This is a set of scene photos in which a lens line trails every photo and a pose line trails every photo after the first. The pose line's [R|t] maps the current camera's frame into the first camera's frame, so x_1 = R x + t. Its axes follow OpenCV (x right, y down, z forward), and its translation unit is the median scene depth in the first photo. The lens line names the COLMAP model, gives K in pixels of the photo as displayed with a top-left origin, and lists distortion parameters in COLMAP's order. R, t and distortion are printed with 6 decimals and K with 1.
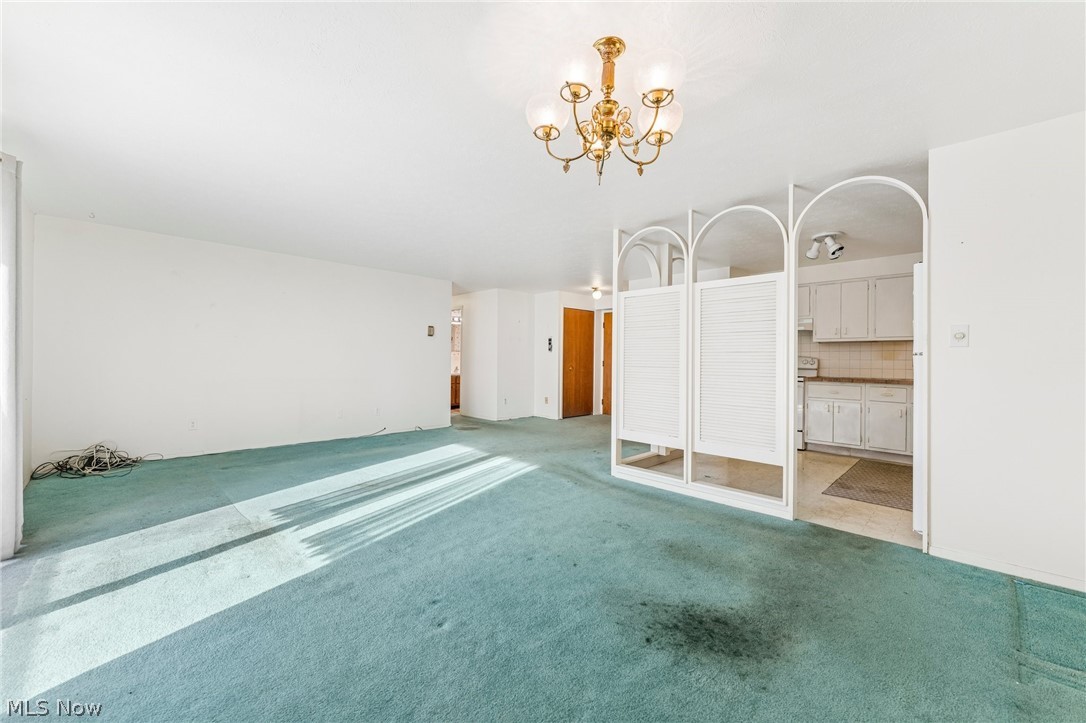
lens RADIAL K [[435.0, 0, 539.8], [0, 435.0, 360.7], [0, 0, 1]] dist [0.000506, -0.000297]
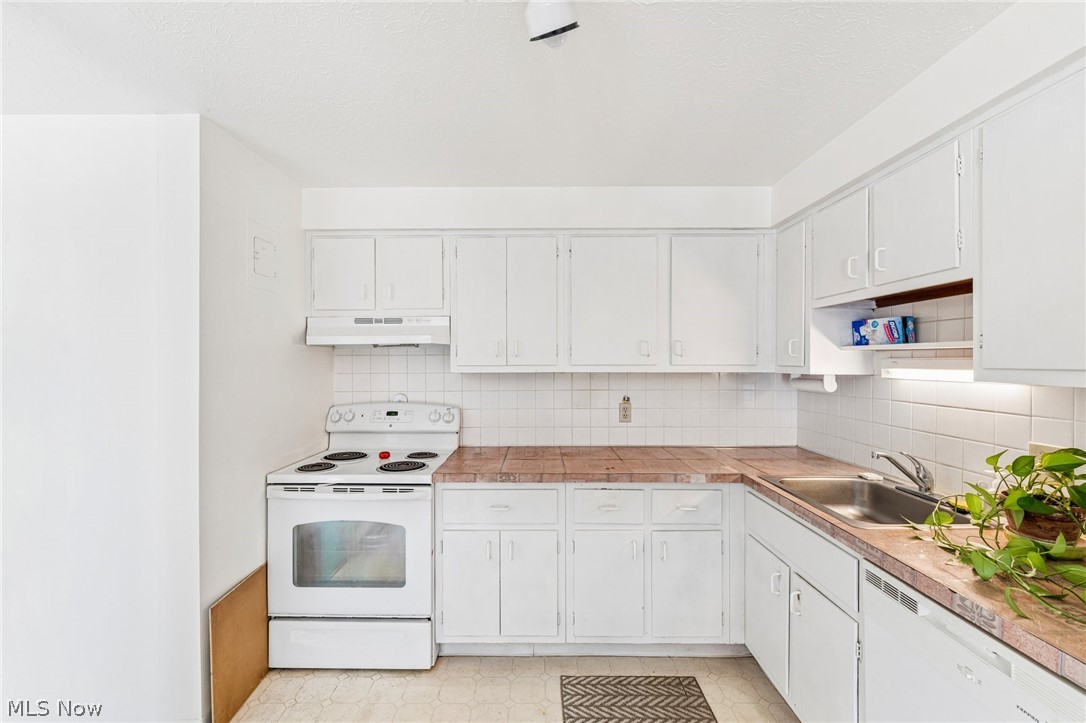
lens RADIAL K [[435.0, 0, 545.0], [0, 435.0, 363.8], [0, 0, 1]] dist [0.000506, -0.000297]
pose [[0.693681, -0.011079, 0.720197, 0.420303], [0.007412, 0.999939, 0.008243, -0.058373], [-0.720244, -0.000380, 0.693721, 0.694908]]
